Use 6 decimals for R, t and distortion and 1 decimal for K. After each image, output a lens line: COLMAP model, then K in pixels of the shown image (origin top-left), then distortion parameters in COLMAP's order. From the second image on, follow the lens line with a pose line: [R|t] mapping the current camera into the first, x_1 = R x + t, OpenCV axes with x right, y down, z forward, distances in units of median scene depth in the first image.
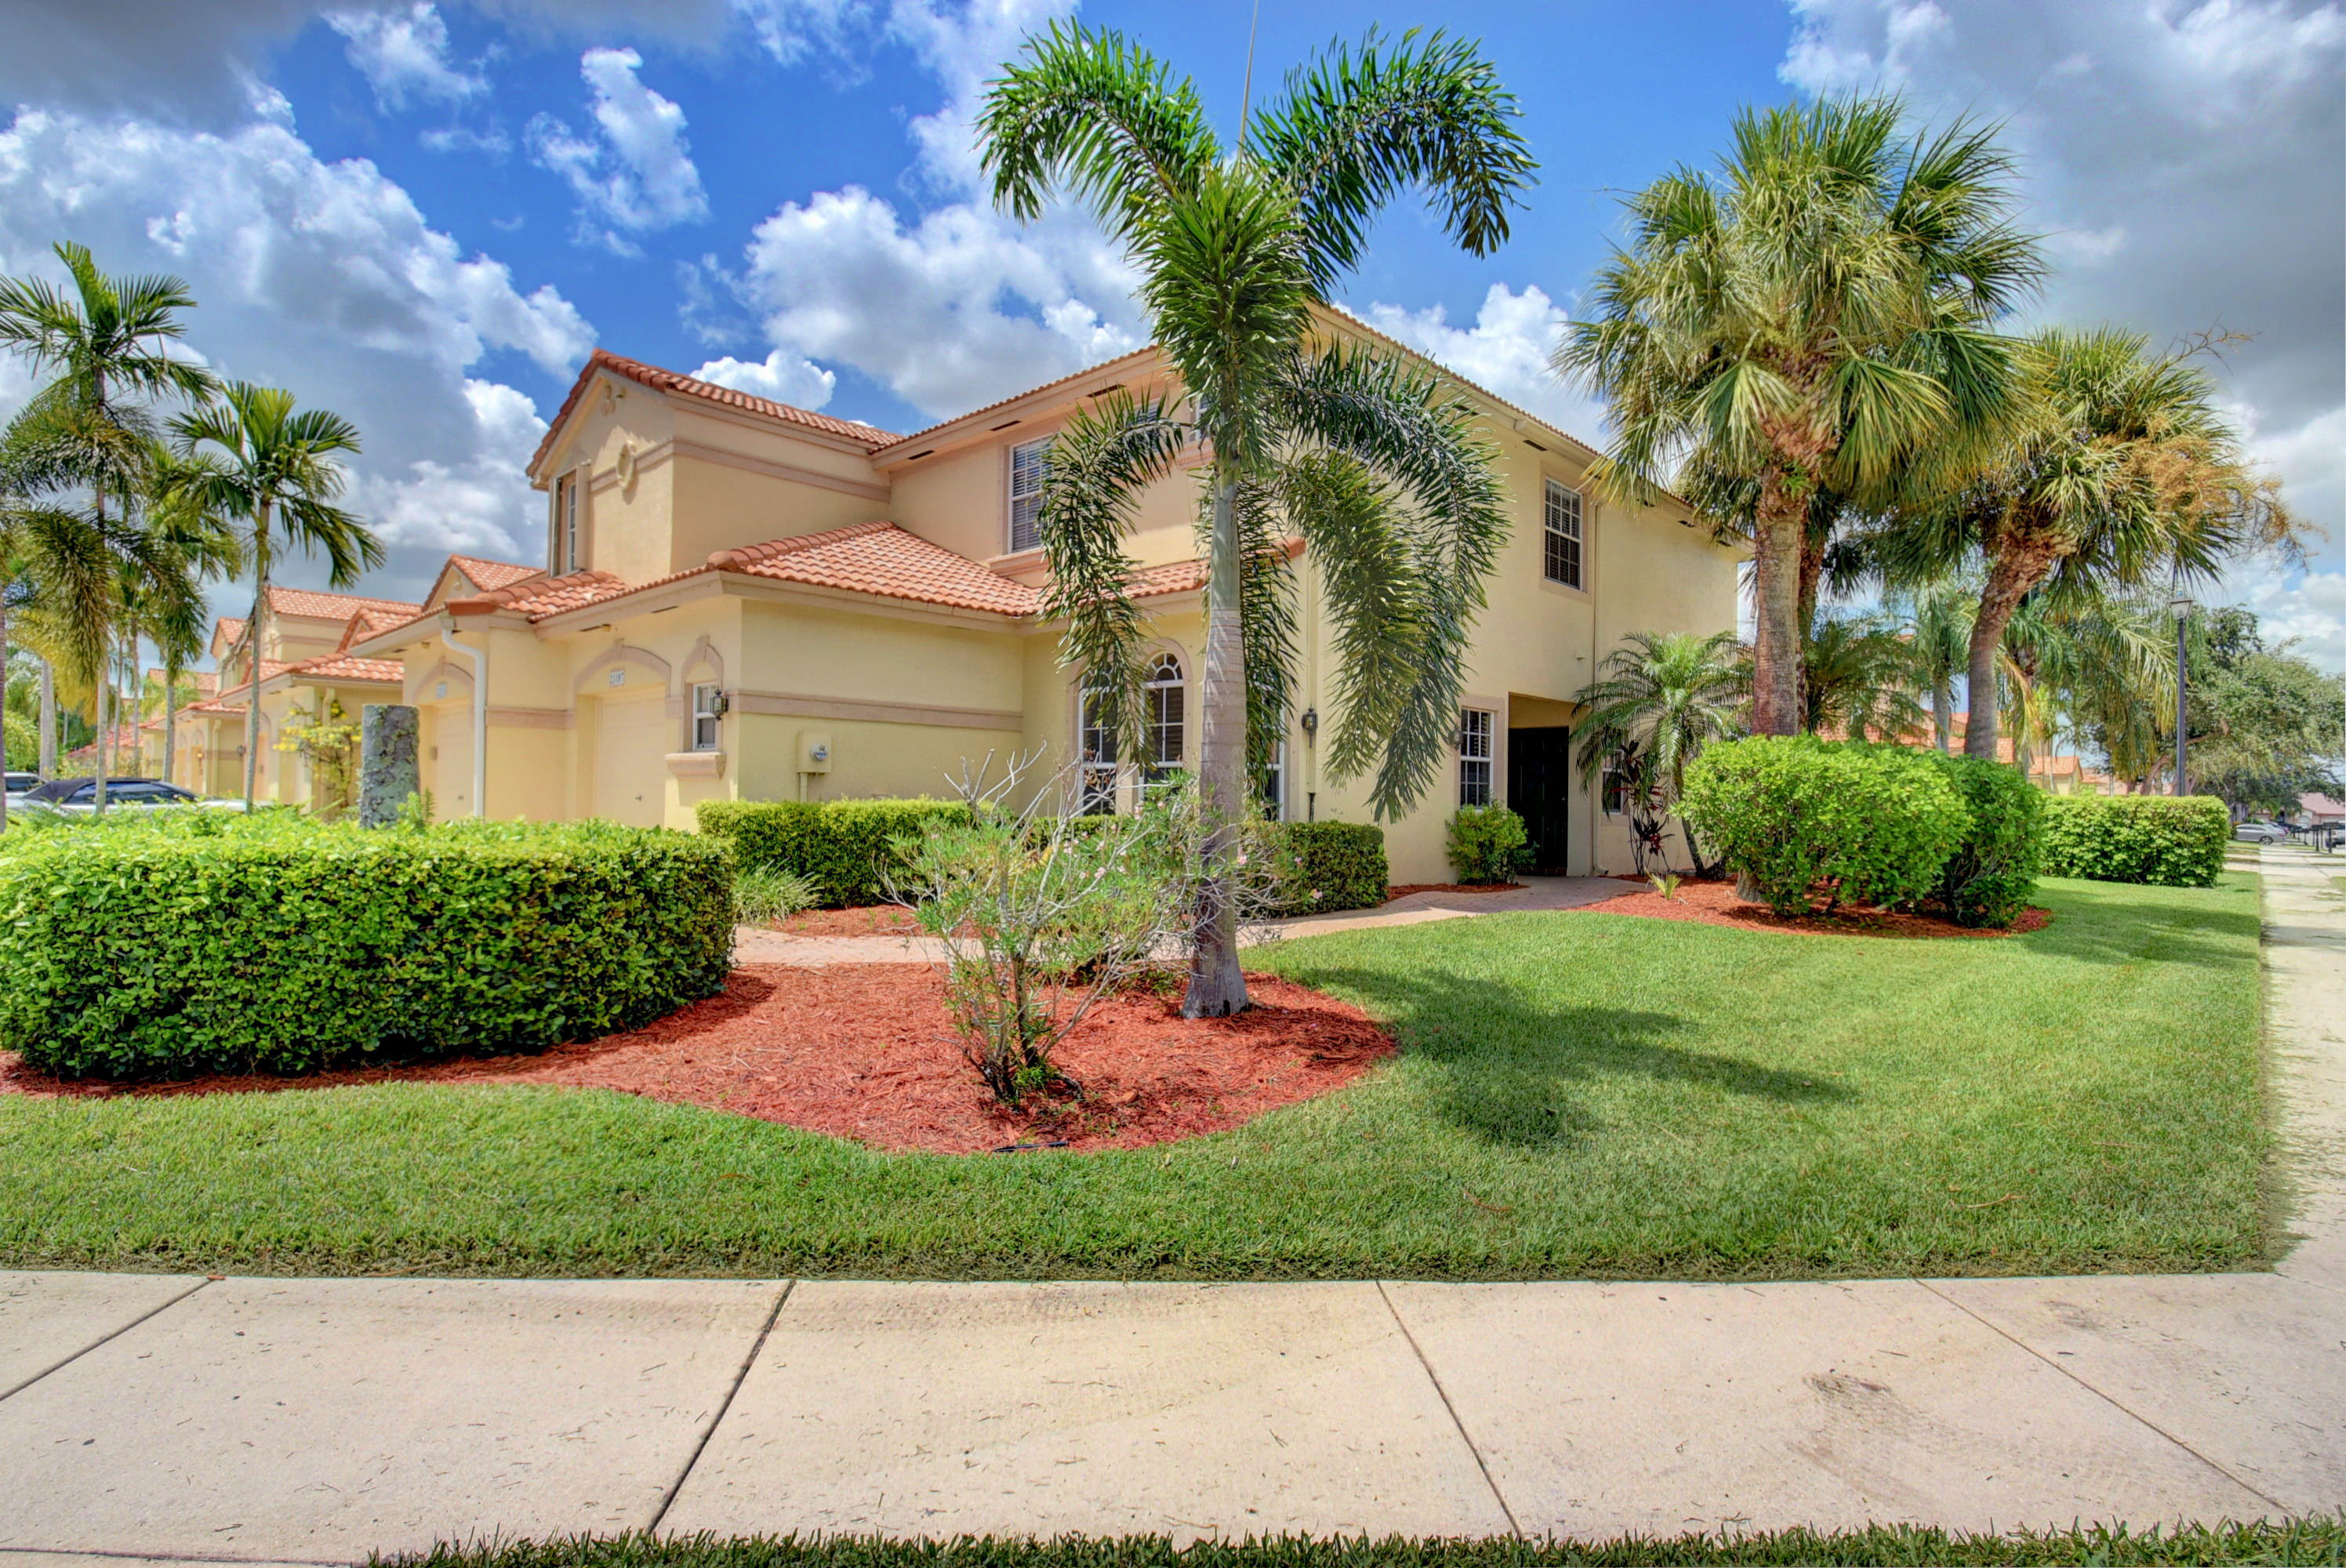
lens RADIAL K [[1101.9, 0, 1173.8], [0, 1101.9, 784.0], [0, 0, 1]] dist [-0.000809, 0.000047]
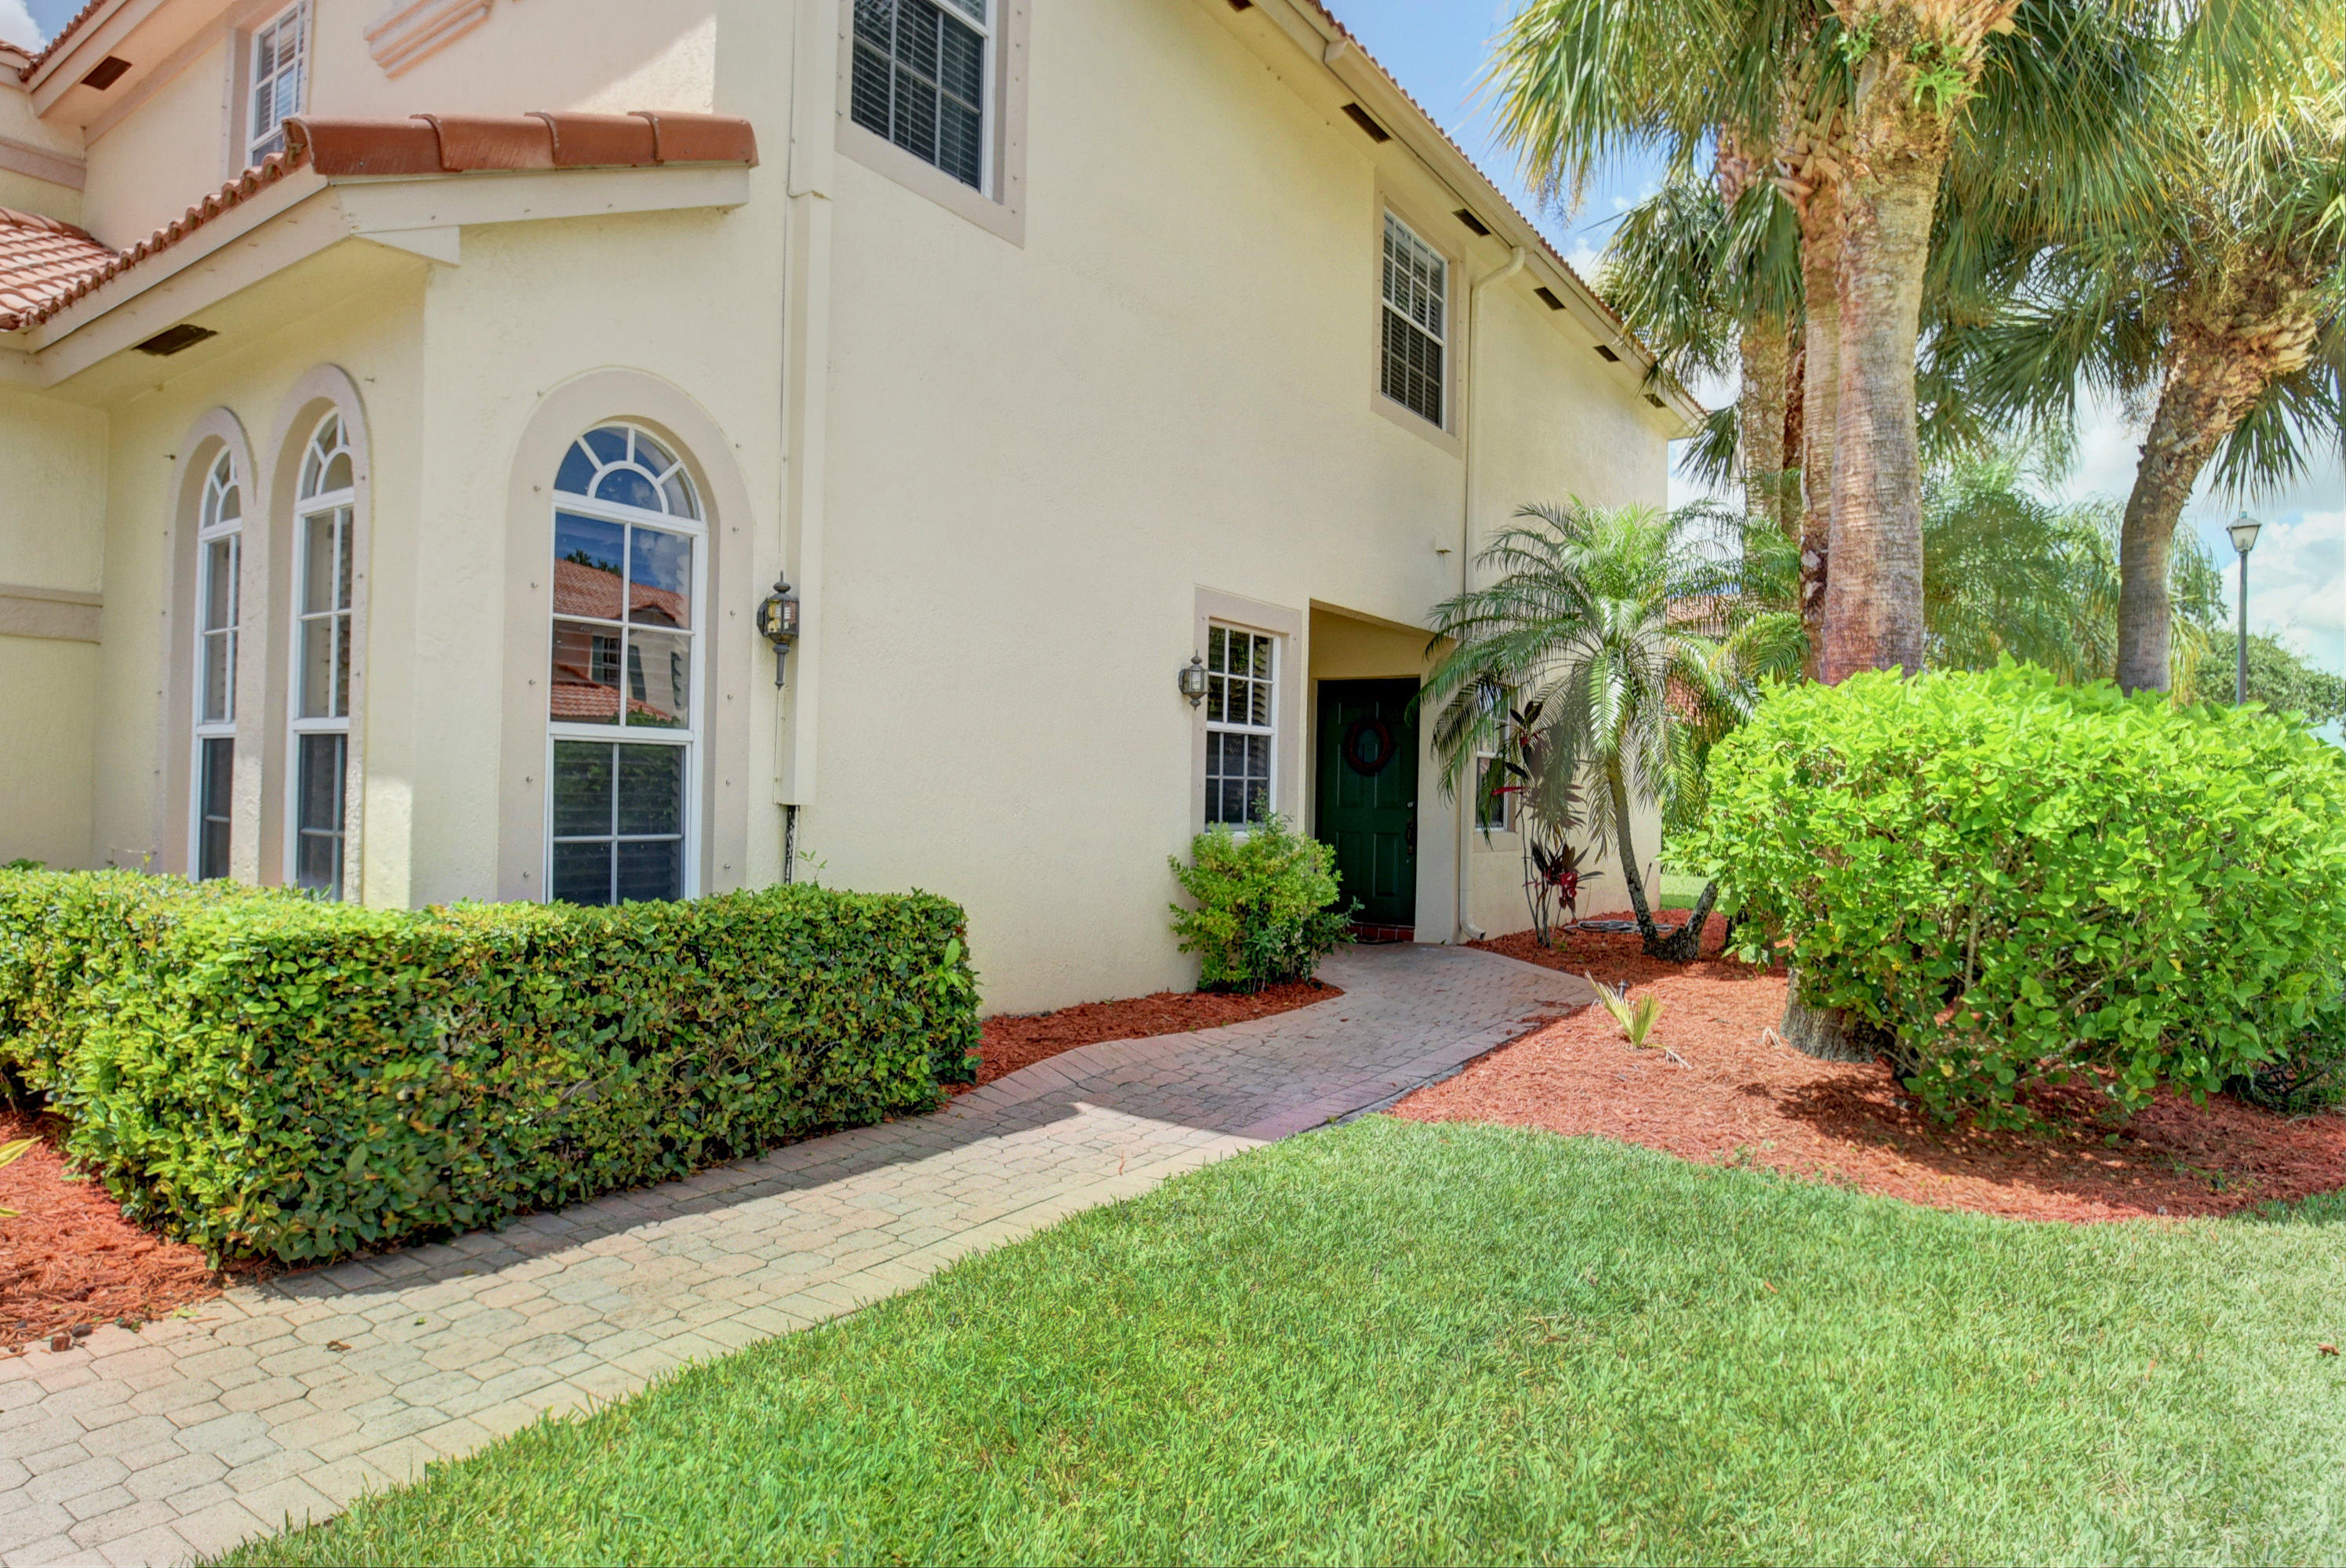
lens RADIAL K [[1286.9, 0, 1172.1], [0, 1286.9, 778.1], [0, 0, 1]] dist [0.001684, 0.000013]
pose [[0.987107, 0.007593, 0.159884, 0.151551], [-0.008805, 0.999938, 0.006872, -0.004333], [-0.159822, -0.008191, 0.987112, 0.436677]]
